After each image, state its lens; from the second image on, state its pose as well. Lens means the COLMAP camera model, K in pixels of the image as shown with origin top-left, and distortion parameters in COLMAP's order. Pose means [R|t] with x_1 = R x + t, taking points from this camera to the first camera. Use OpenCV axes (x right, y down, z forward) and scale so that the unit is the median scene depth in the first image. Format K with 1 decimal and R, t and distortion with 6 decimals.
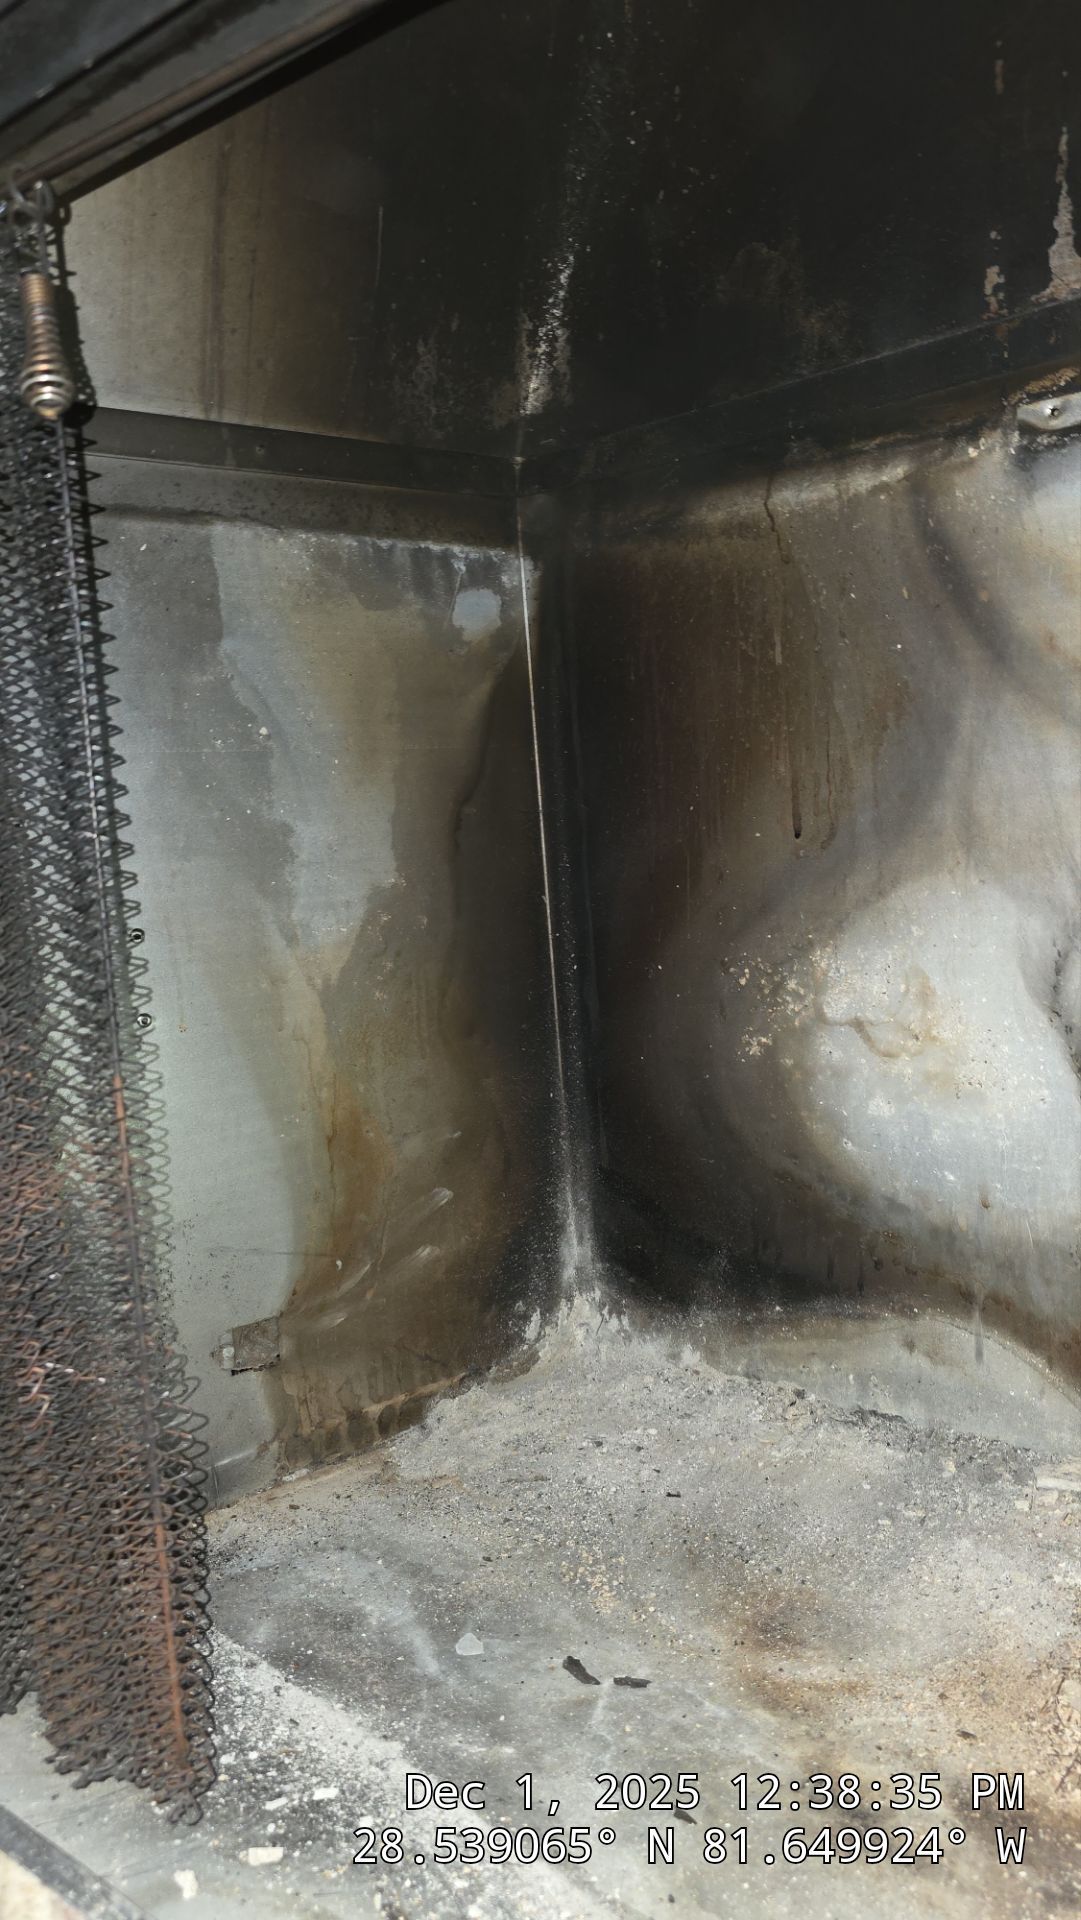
lens RADIAL K [[1310.7, 0, 528.4], [0, 1310.7, 963.3], [0, 0, 1]] dist [0.047286, -0.050047]
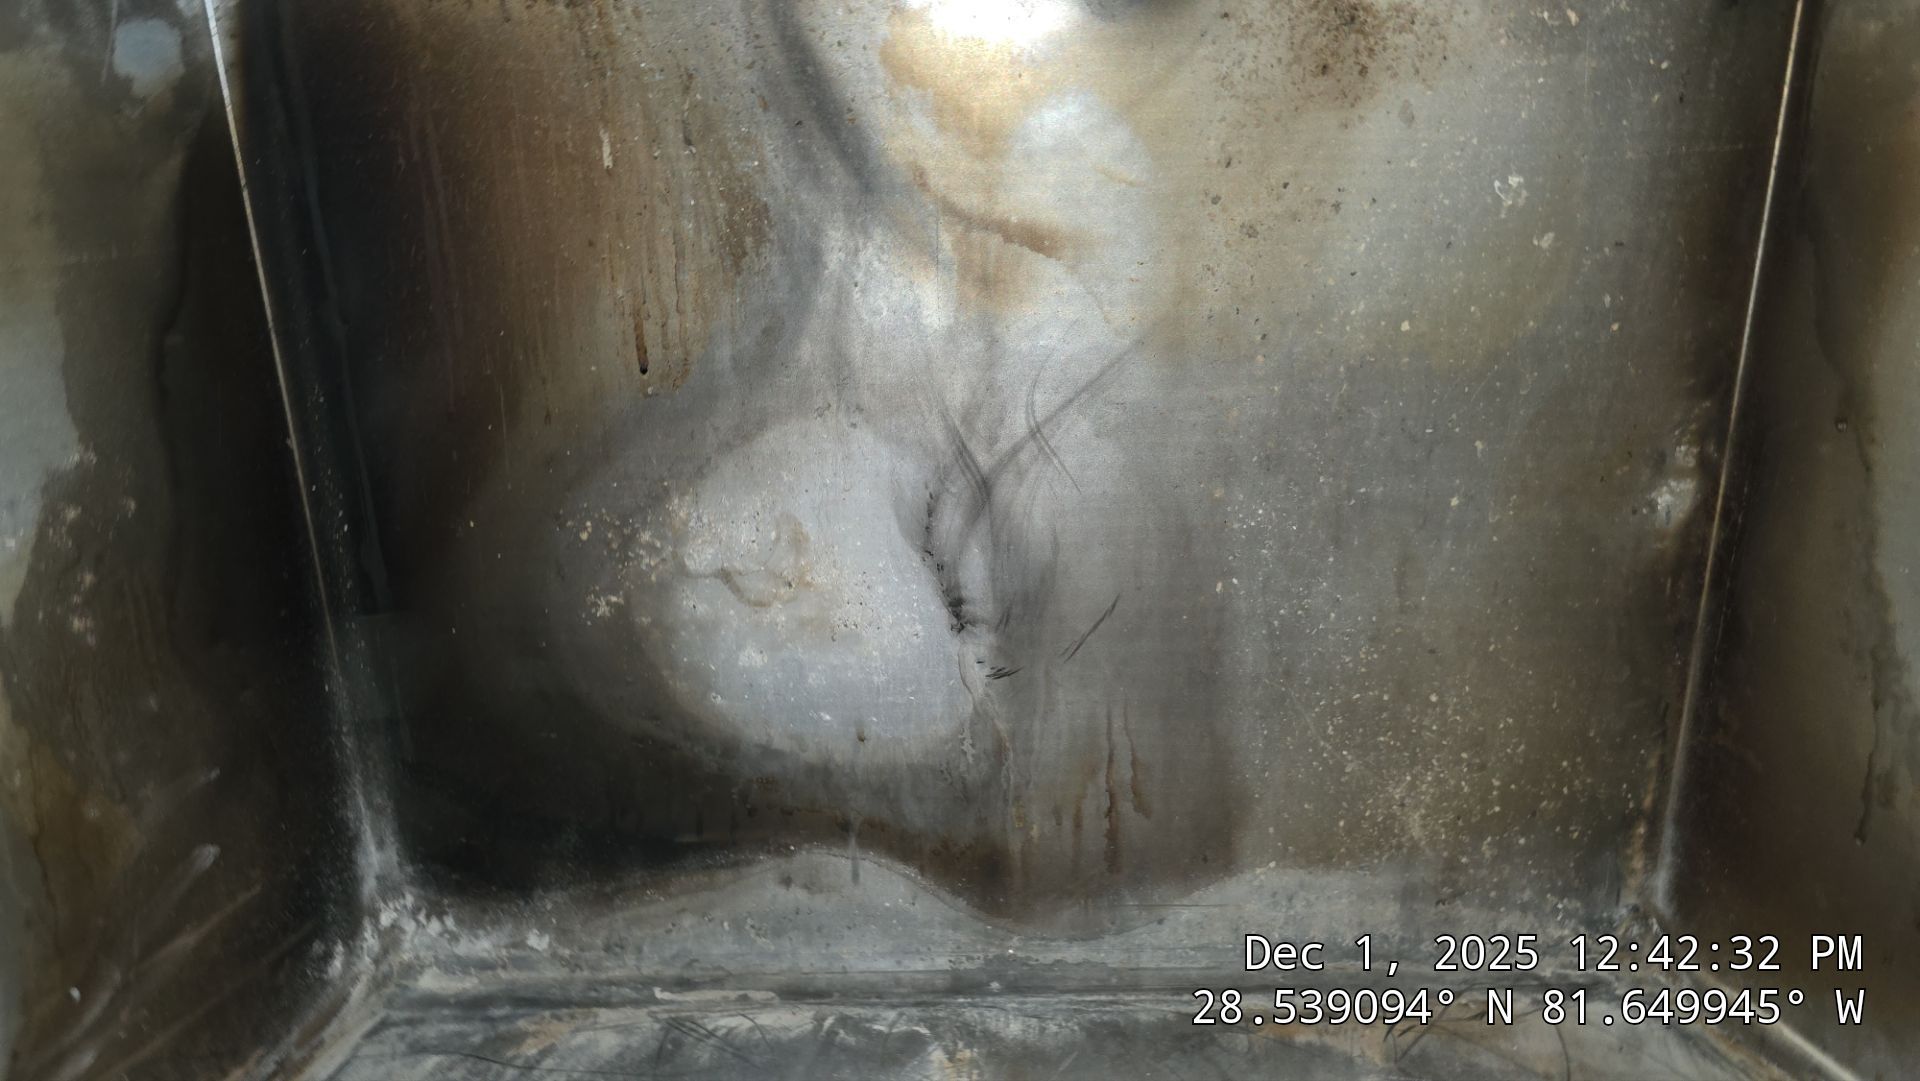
lens RADIAL K [[1310.7, 0, 946.2], [0, 1310.7, 539.0], [0, 0, 1]] dist [0.047286, -0.050047]
pose [[0.805488, -0.135081, 0.577011, -0.147188], [0.033103, 0.982411, 0.183776, -0.138334], [-0.591687, -0.128928, 0.795792, 0.172832]]
